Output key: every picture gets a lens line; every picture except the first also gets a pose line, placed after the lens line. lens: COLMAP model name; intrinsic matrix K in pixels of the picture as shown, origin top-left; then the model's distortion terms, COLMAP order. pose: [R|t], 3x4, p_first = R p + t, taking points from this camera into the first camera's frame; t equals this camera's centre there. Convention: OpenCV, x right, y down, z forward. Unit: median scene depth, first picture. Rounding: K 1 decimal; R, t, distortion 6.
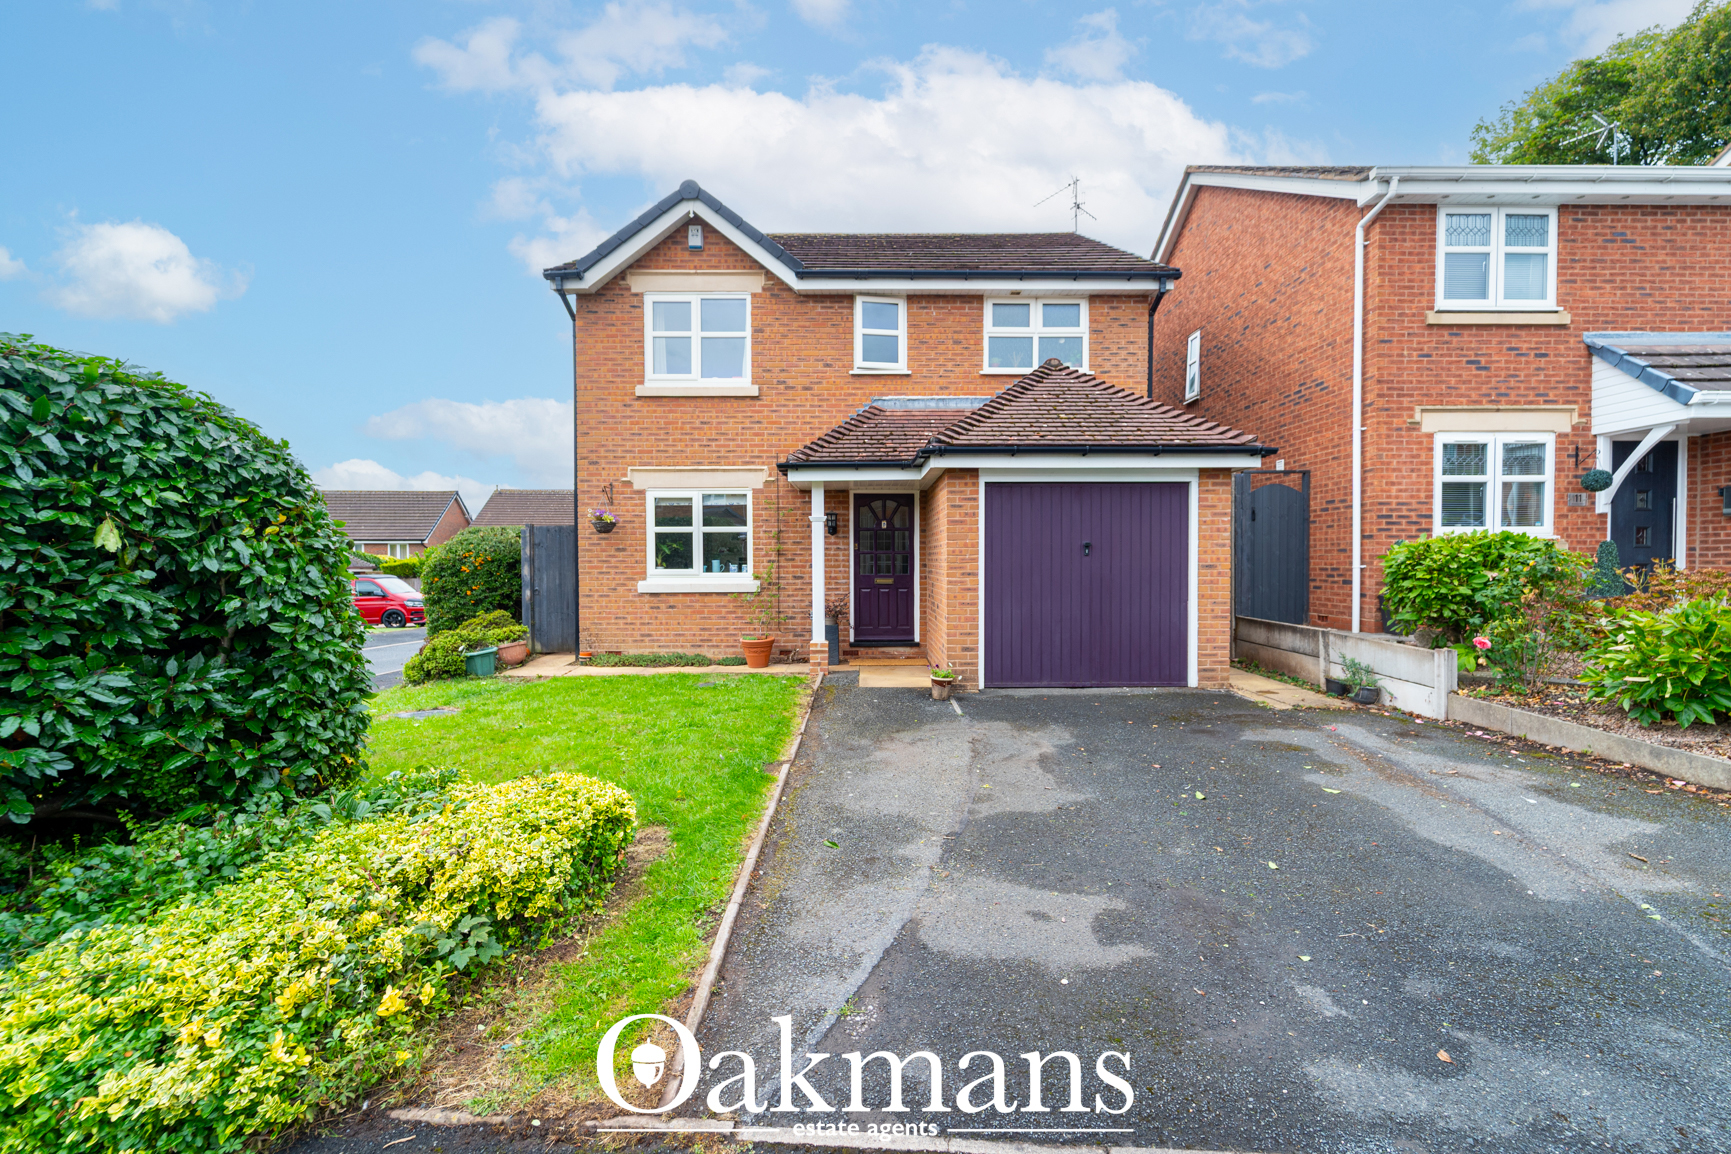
lens RADIAL K [[701.5, 0, 865.5], [0, 701.5, 577.0], [0, 0, 1]] dist [-0.000528, -0.000538]
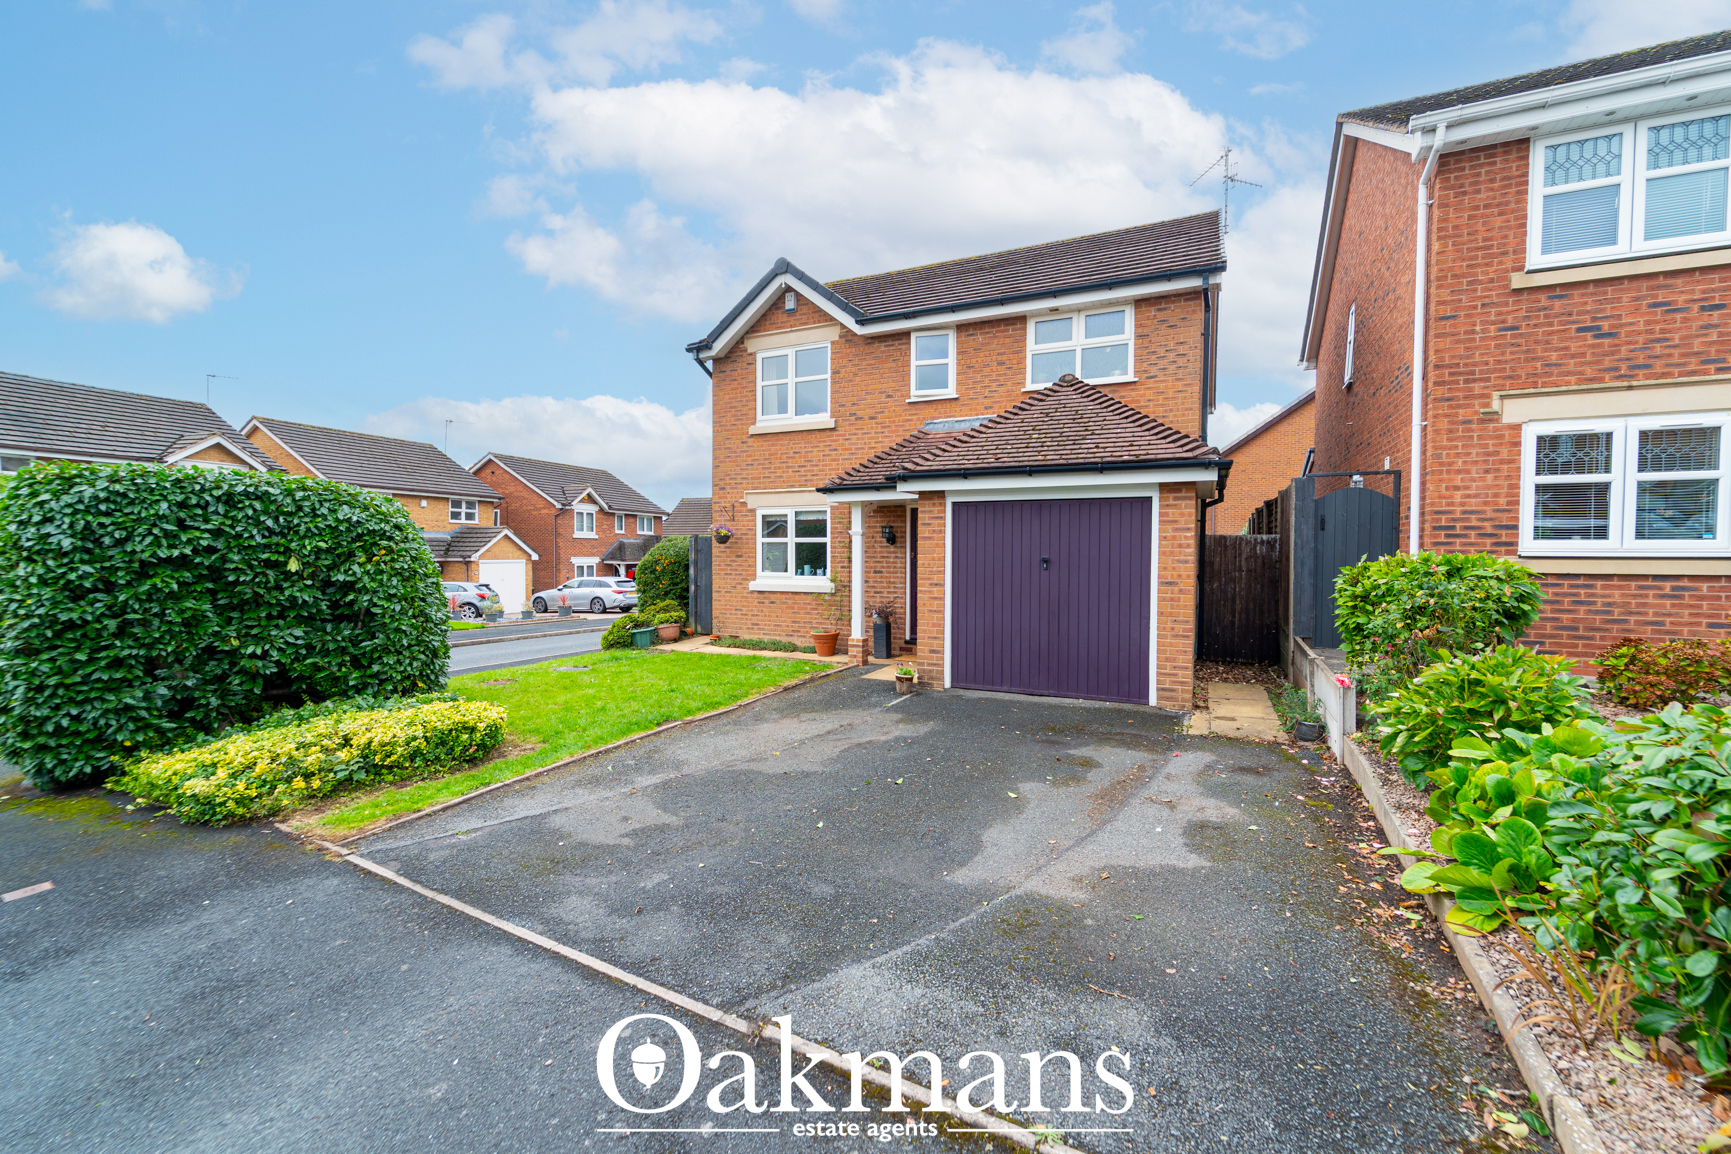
lens RADIAL K [[701.5, 0, 865.5], [0, 701.5, 577.0], [0, 0, 1]] dist [-0.000528, -0.000538]
pose [[0.899215, 0.022024, -0.436952, 0.489054], [-0.017219, 0.999740, 0.014955, -0.028402], [0.437167, -0.005924, 0.899361, -0.053981]]
